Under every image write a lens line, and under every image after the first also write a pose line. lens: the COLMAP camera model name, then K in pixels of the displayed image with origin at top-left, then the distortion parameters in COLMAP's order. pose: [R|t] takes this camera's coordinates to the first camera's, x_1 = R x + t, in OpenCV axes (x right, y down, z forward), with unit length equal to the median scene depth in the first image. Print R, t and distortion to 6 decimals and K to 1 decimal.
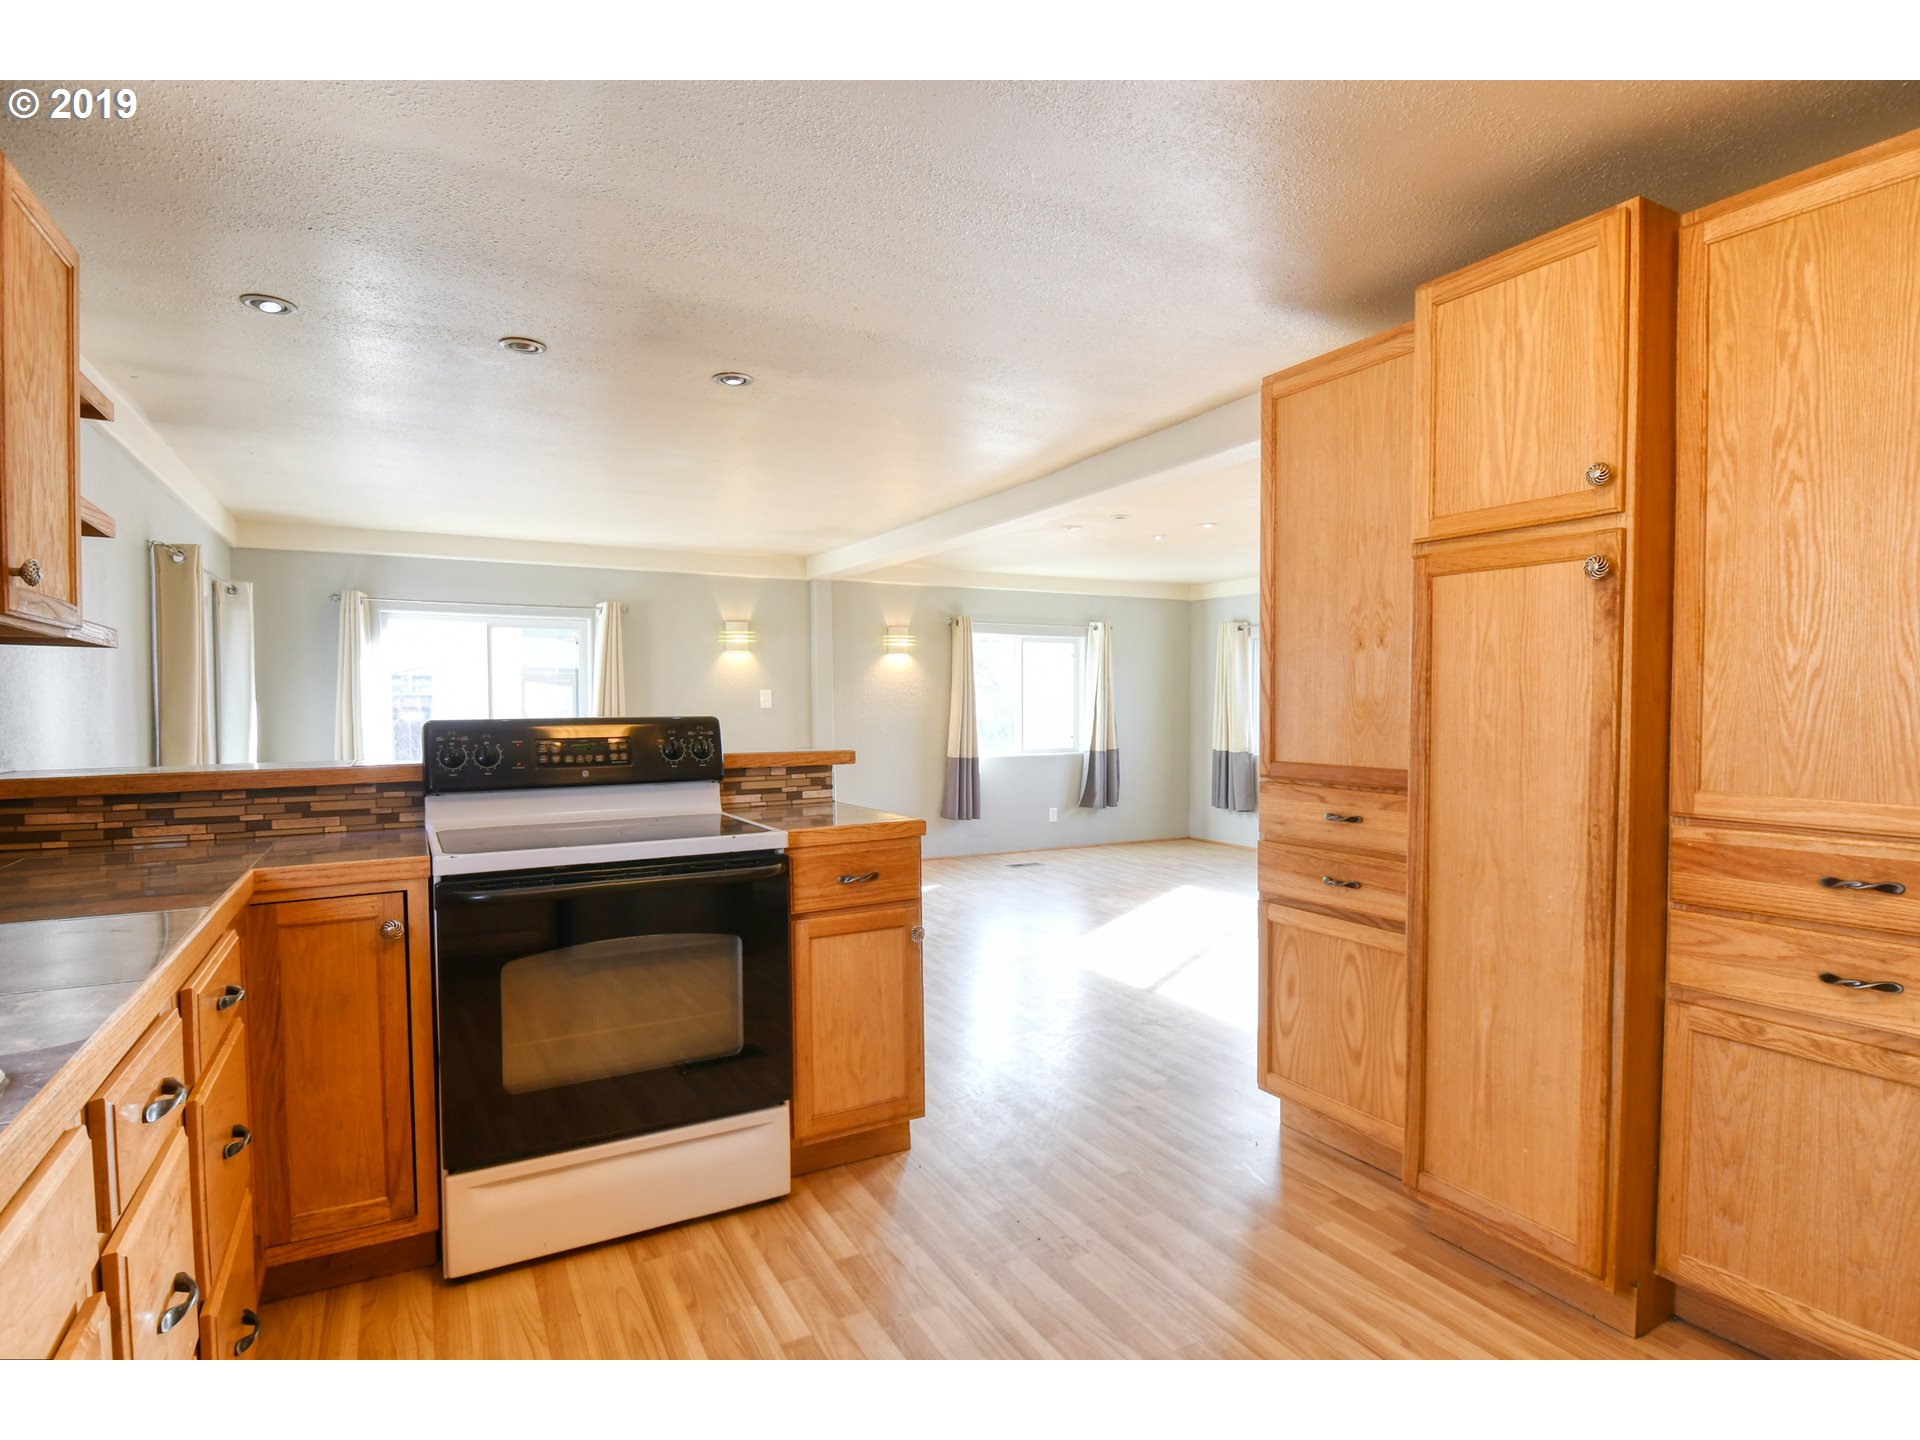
lens RADIAL K [[1010.1, 0, 963.1], [0, 1010.1, 726.8], [0, 0, 1]] dist [0.017029, -0.026204]
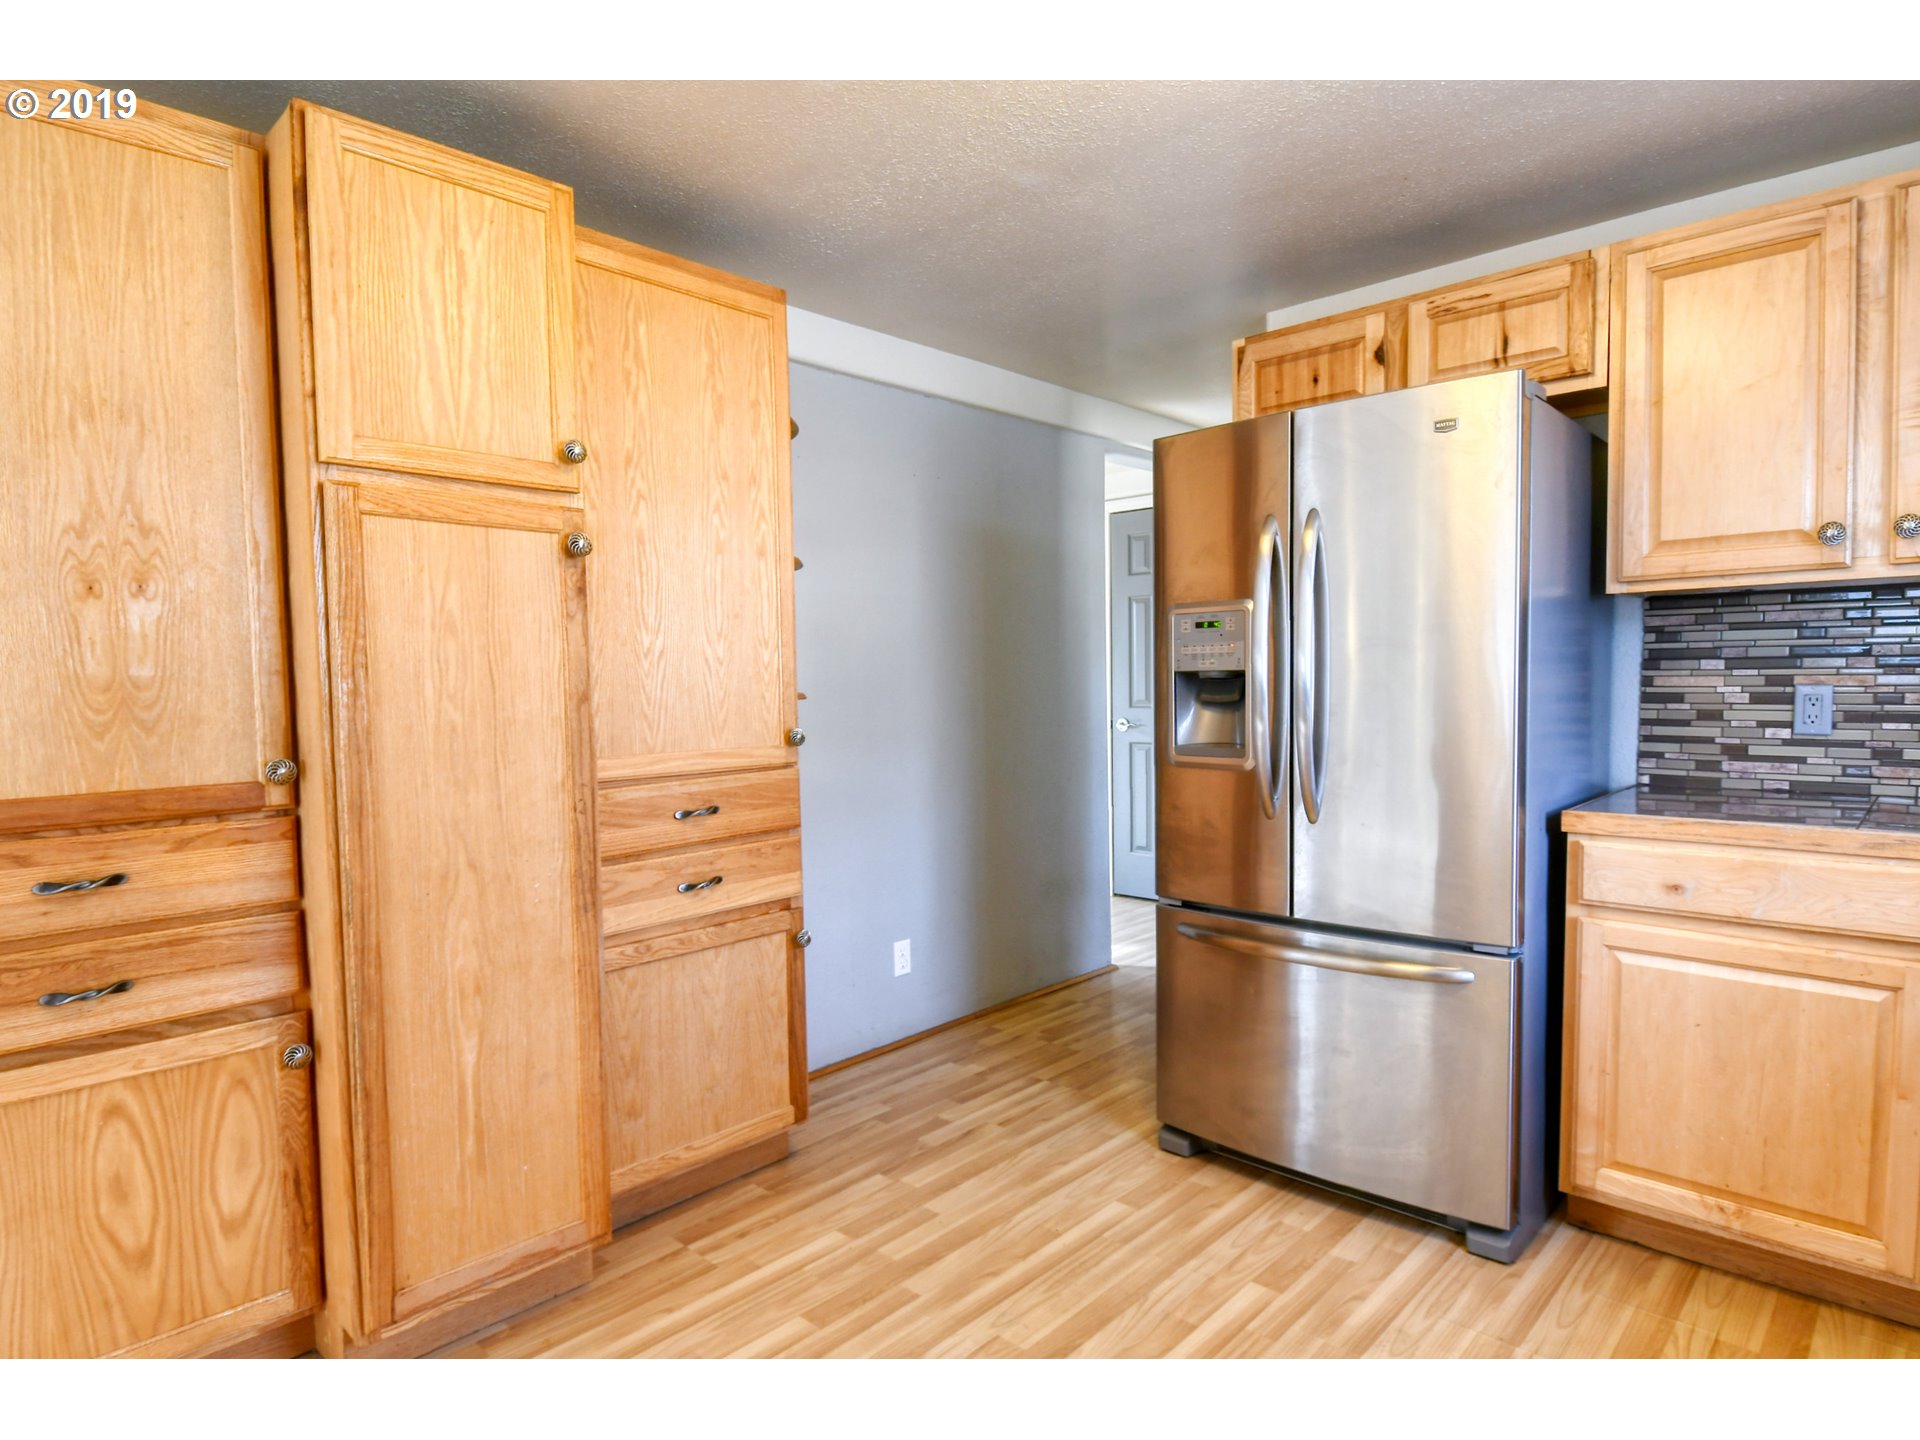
lens RADIAL K [[1065.1, 0, 959.5], [0, 1065.1, 729.9], [0, 0, 1]] dist [0.024168, -0.033182]
pose [[-0.309659, -0.042561, 0.949895, -0.469326], [0.040088, 0.997525, 0.057764, -0.017827], [-0.950002, 0.055966, -0.307187, 0.897495]]
